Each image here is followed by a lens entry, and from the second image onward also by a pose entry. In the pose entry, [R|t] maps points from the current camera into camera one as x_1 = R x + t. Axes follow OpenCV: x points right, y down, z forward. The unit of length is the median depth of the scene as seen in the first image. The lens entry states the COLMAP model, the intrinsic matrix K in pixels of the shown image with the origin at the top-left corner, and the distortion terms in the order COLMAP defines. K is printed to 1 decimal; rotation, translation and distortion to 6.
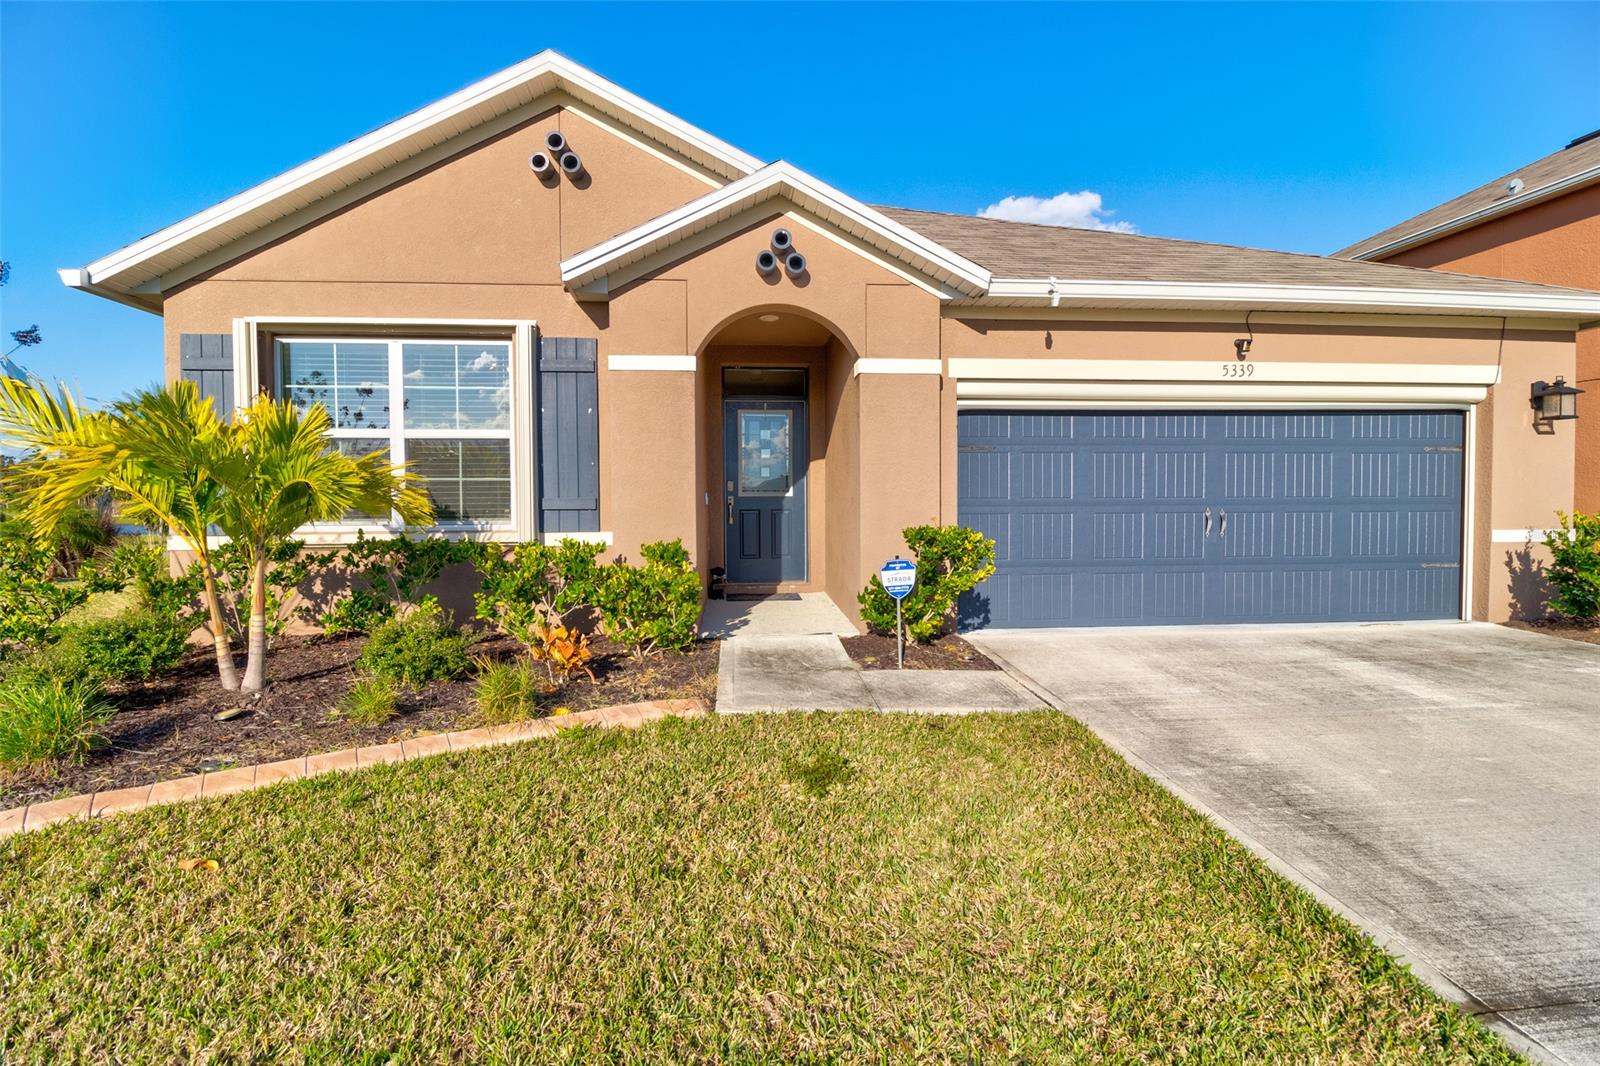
lens RADIAL K [[749.6, 0, 798.0], [0, 749.6, 526.1], [0, 0, 1]] dist [-0.001450, -0.011940]
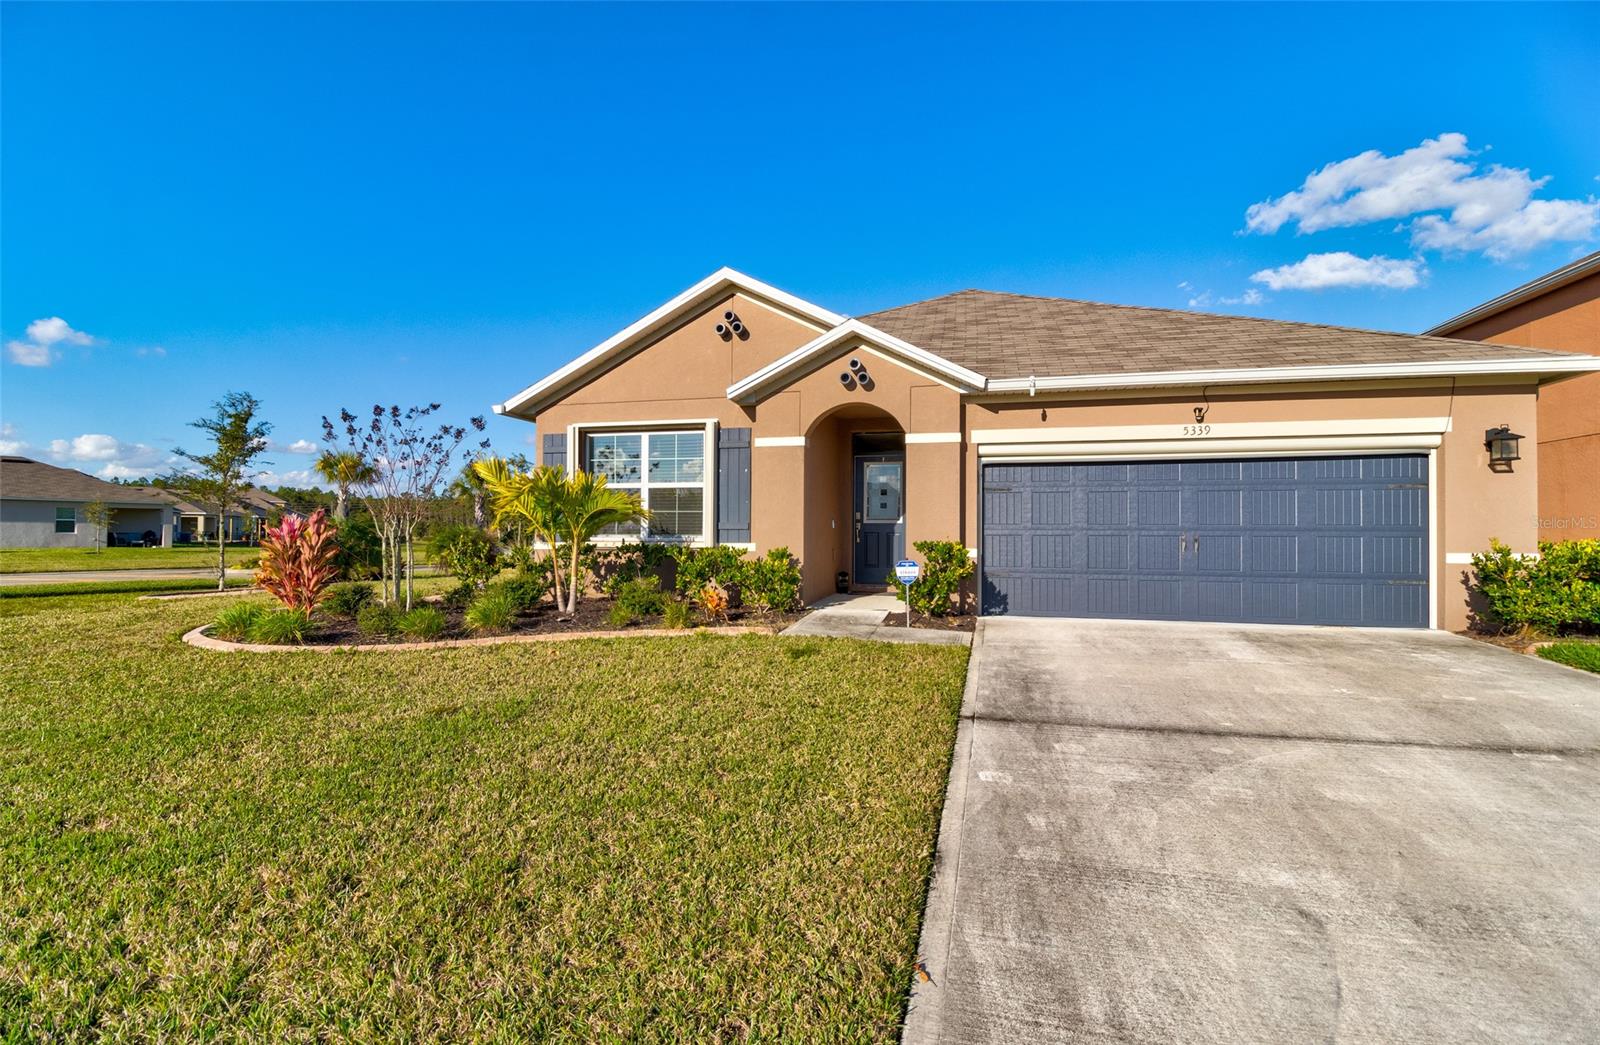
lens RADIAL K [[757.5, 0, 800.0], [0, 757.5, 522.5], [0, 0, 1]] dist [-0.021681, -0.000016]
pose [[0.943593, 0.004704, -0.331074, 0.403684], [-0.019649, 0.998932, -0.041808, 0.030776], [0.330524, 0.045955, 0.942678, -0.559520]]
